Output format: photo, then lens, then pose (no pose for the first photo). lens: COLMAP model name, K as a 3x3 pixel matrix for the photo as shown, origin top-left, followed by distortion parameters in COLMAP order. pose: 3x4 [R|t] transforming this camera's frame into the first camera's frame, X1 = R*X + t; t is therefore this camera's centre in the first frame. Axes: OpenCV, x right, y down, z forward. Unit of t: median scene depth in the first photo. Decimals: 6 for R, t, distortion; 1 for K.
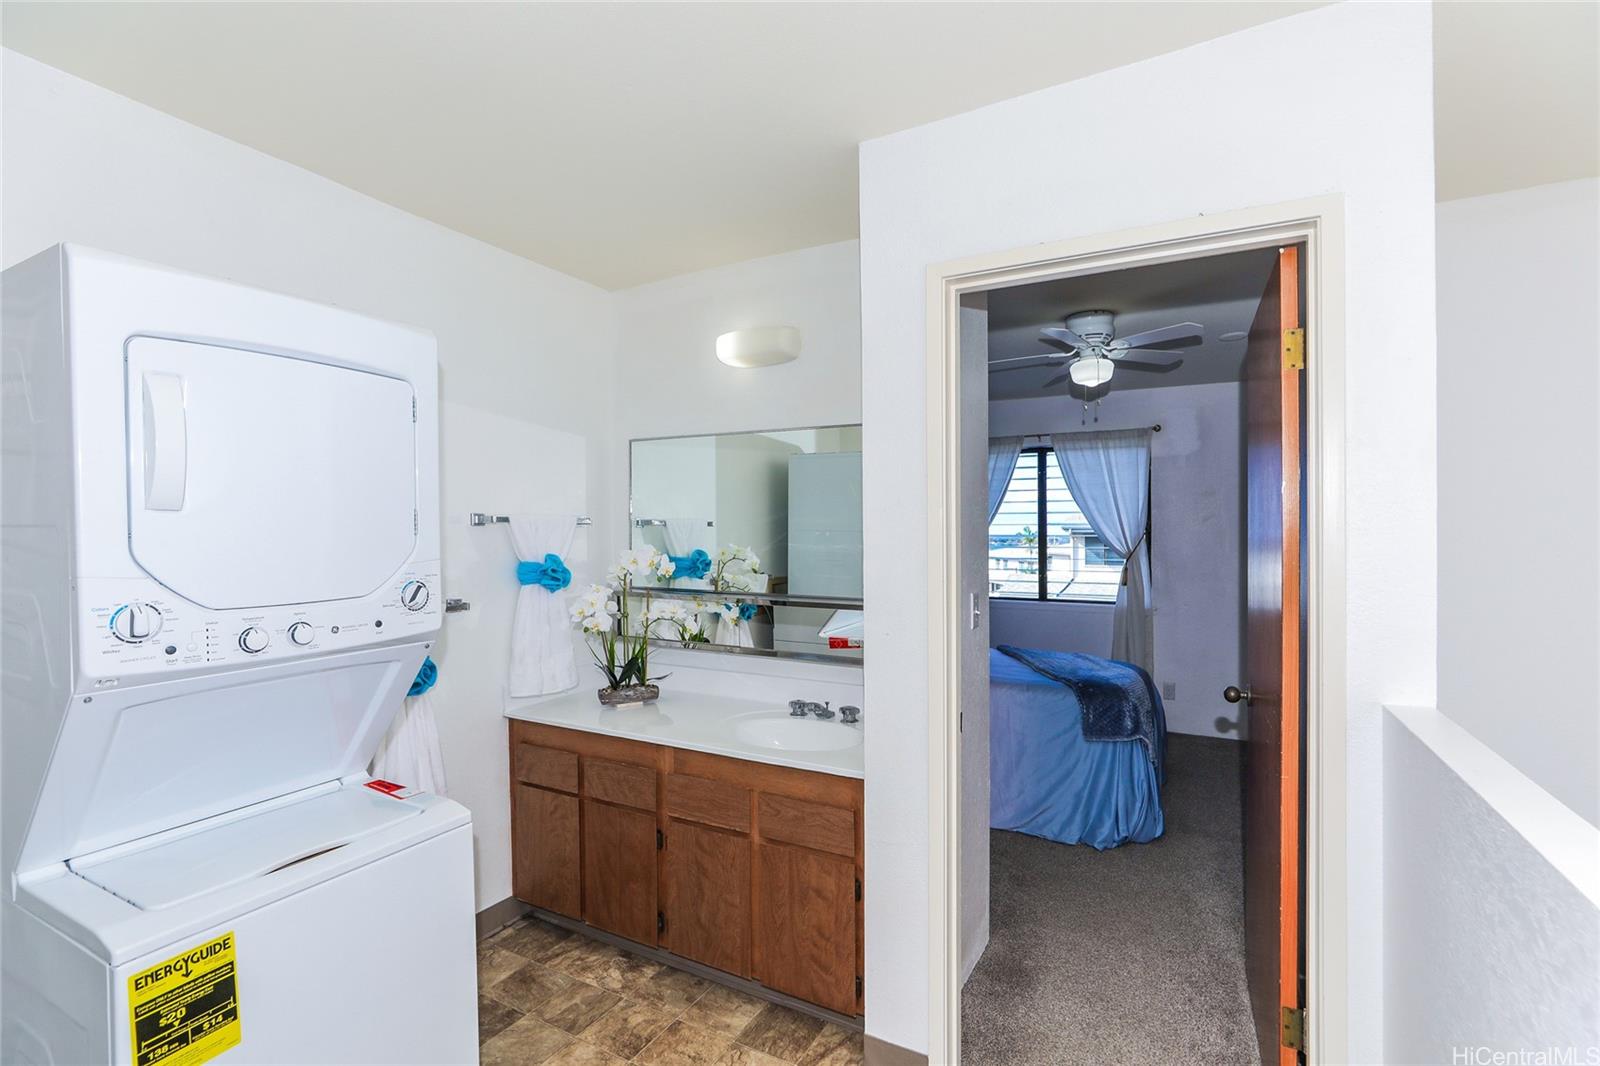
lens RADIAL K [[714.4, 0, 834.2], [0, 714.4, 534.1], [0, 0, 1]] dist [-0.002049, -0.000091]
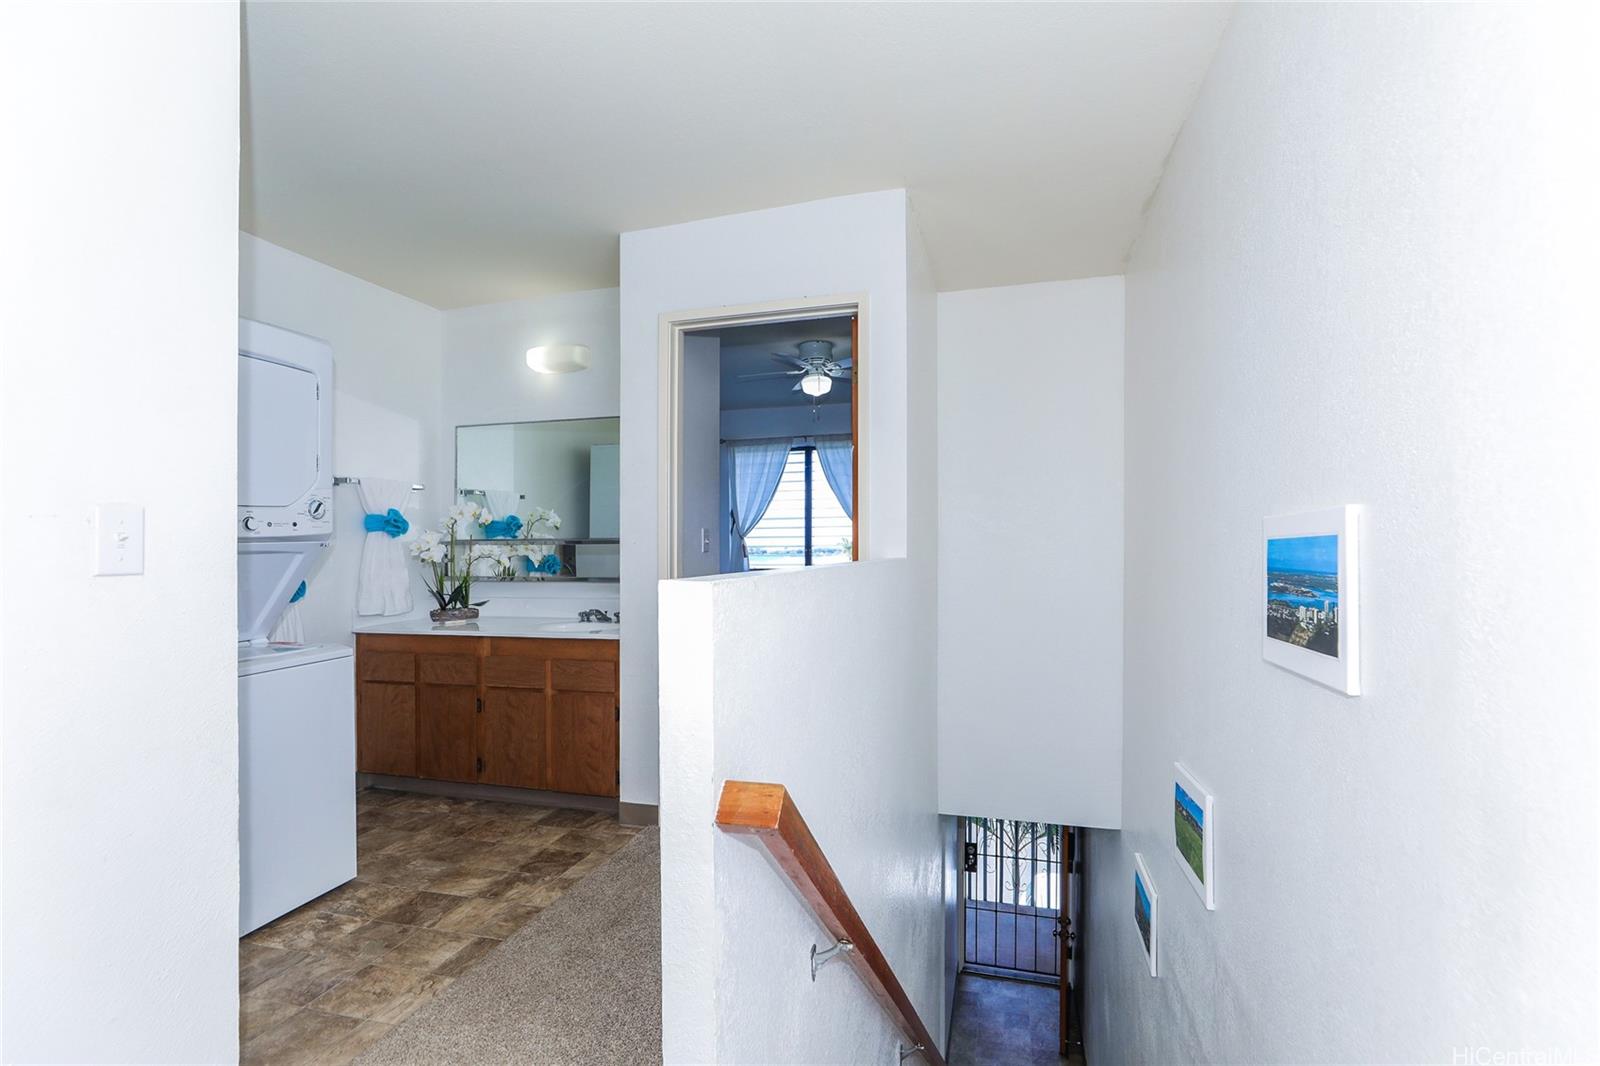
lens RADIAL K [[727.1, 0, 799.1], [0, 727.1, 519.0], [0, 0, 1]] dist [0.000945, 0.000350]
pose [[0.984007, -0.001939, 0.178118, 0.110437], [0.009210, 0.999157, -0.040001, 0.115721], [-0.177890, 0.041002, 0.983196, -0.488370]]
